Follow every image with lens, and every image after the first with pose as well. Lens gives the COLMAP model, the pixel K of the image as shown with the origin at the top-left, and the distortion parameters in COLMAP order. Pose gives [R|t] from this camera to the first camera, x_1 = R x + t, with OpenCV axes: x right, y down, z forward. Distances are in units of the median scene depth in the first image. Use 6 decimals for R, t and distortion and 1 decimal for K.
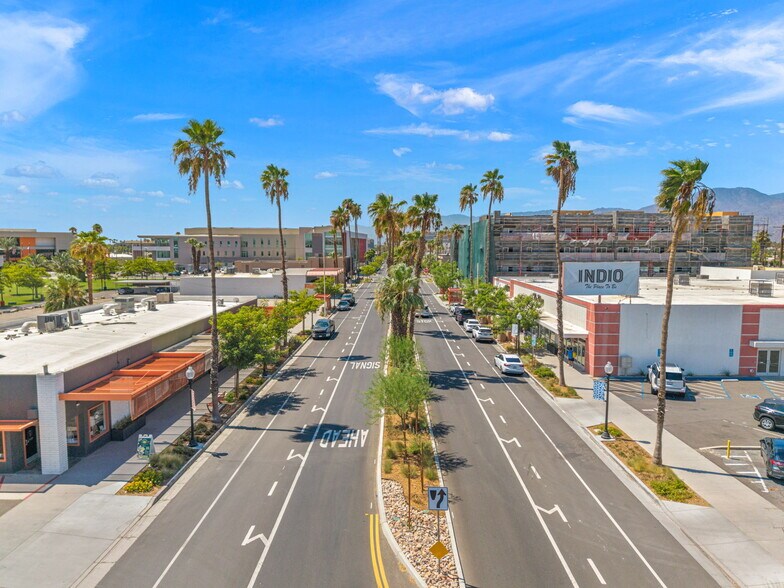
lens RADIAL K [[519.4, 0, 387.6], [0, 519.4, 304.1], [0, 0, 1]] dist [0.031022, -0.029359]
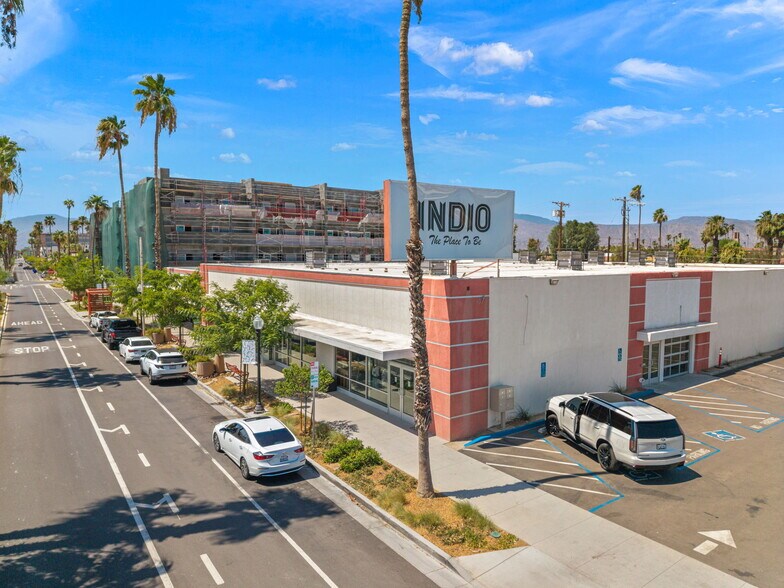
lens RADIAL K [[519.4, 0, 387.6], [0, 519.4, 304.1], [0, 0, 1]] dist [0.031022, -0.029359]
pose [[0.807739, -0.056044, 0.586870, 0.064739], [0.065306, 0.997851, 0.005407, 0.010063], [-0.585912, 0.033959, 0.809663, 0.462422]]
